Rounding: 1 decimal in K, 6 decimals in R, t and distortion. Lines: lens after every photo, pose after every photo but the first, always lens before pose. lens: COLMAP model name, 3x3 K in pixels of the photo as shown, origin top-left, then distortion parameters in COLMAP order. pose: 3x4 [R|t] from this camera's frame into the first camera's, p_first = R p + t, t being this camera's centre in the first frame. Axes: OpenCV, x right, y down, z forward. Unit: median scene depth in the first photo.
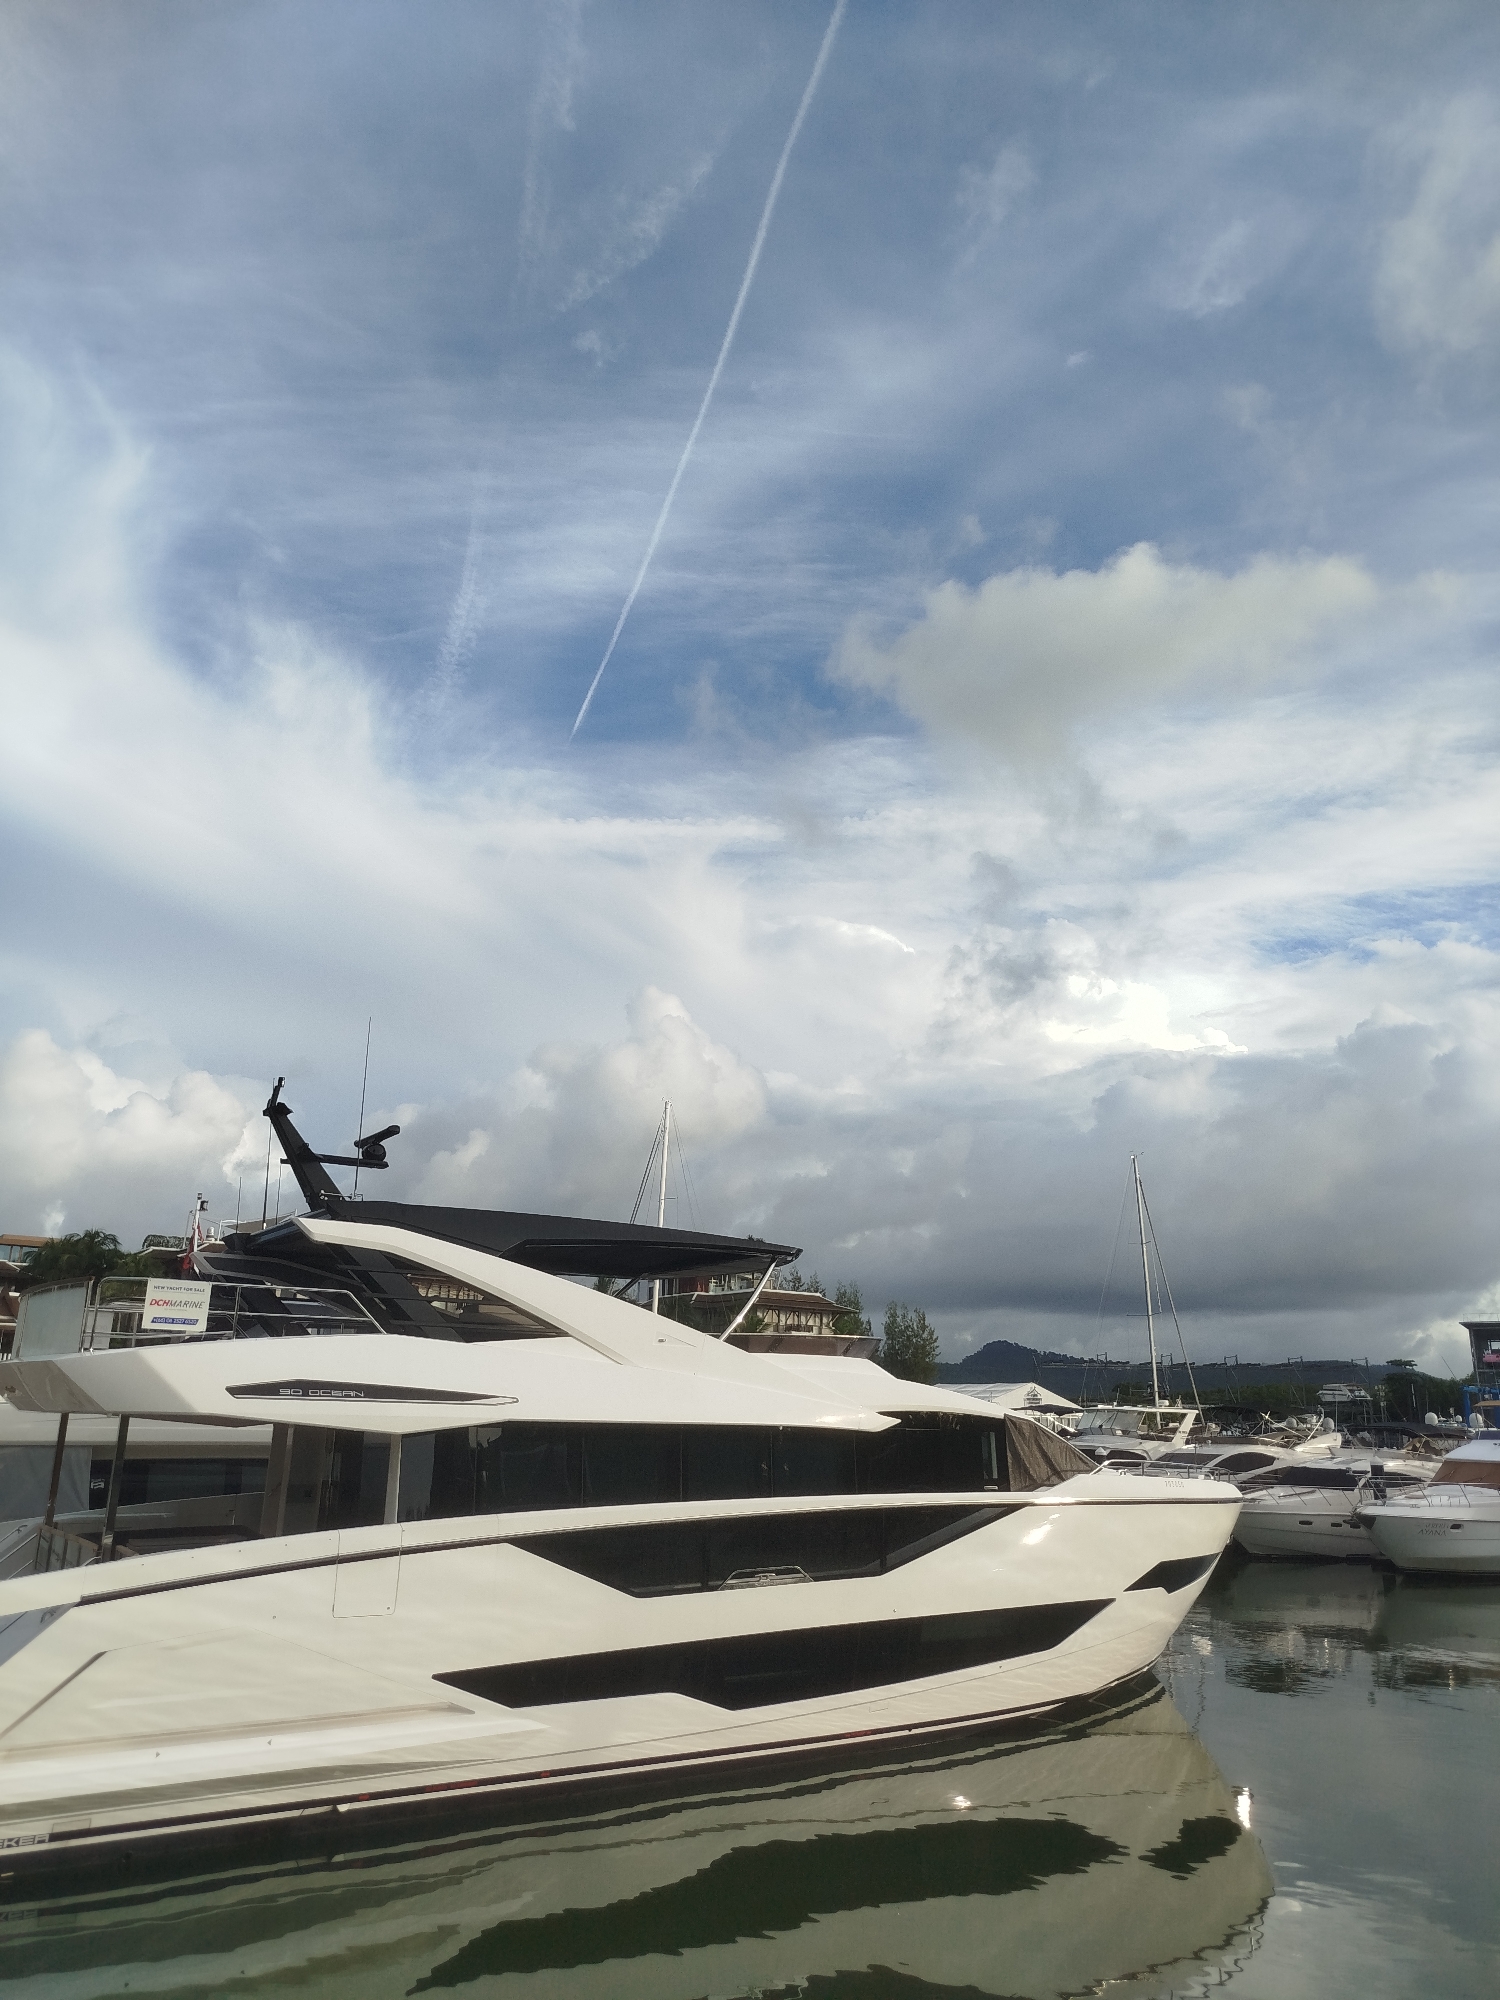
lens RADIAL K [[1415.9, 0, 779.7], [0, 1415.9, 982.0], [0, 0, 1]] dist [-0.023096, 0.032537]
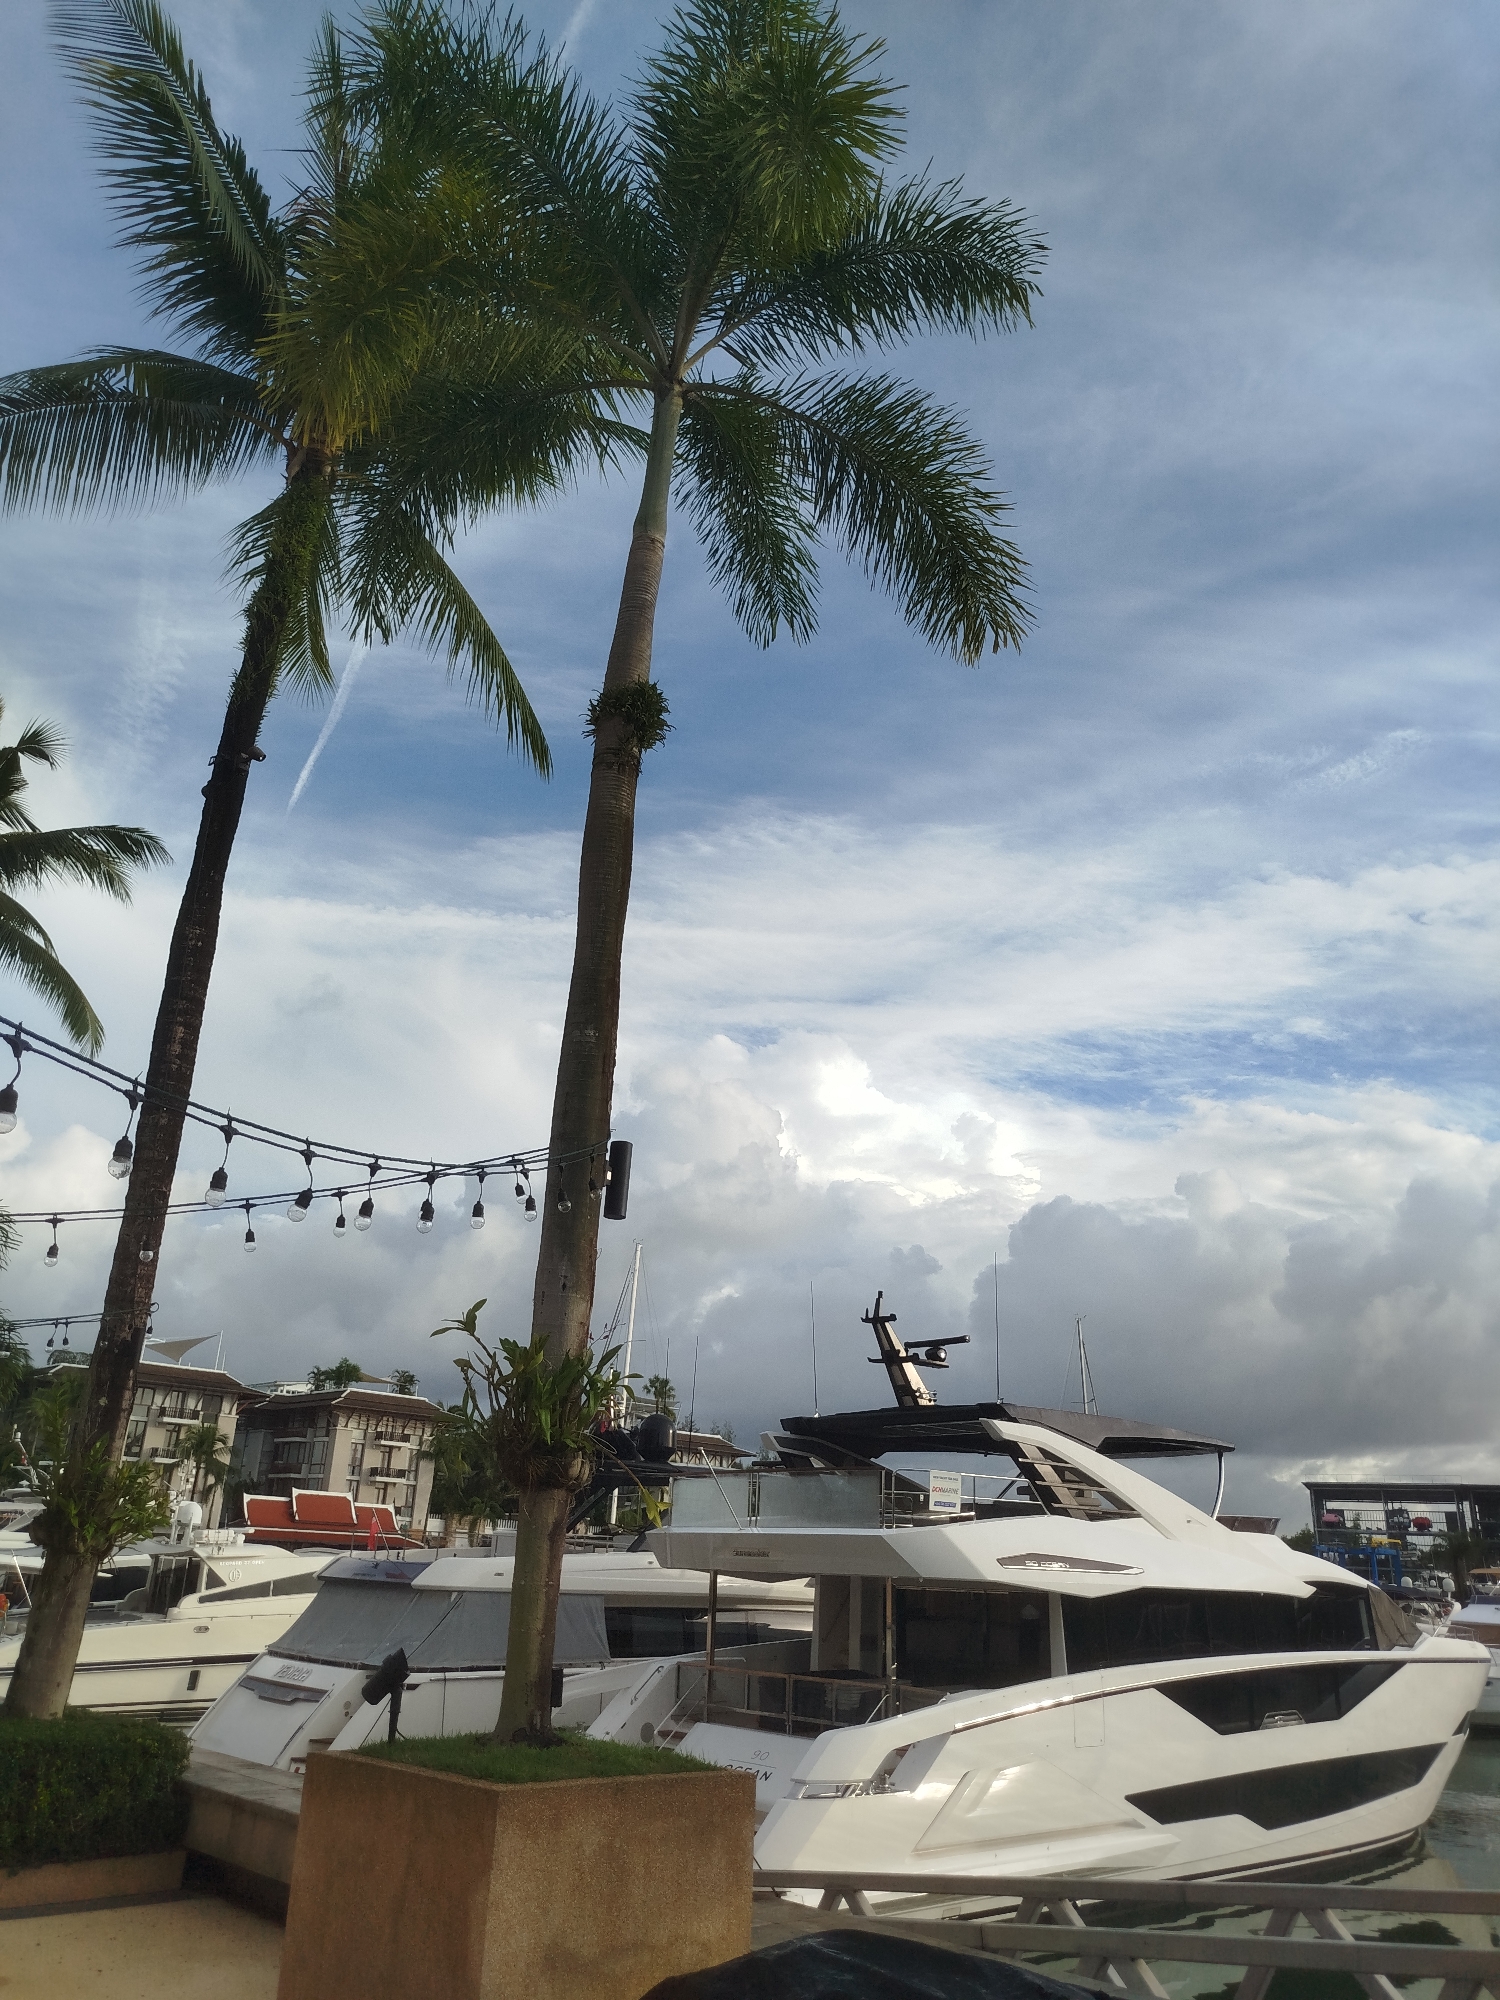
lens RADIAL K [[1415.9, 0, 740.0], [0, 1415.9, 1008.1], [0, 0, 1]] dist [-0.023096, 0.032537]
pose [[0.992086, 0.066746, 0.106351, -0.449423], [-0.059017, 0.995493, -0.074235, -0.056295], [-0.110826, 0.067371, 0.991554, -0.152721]]
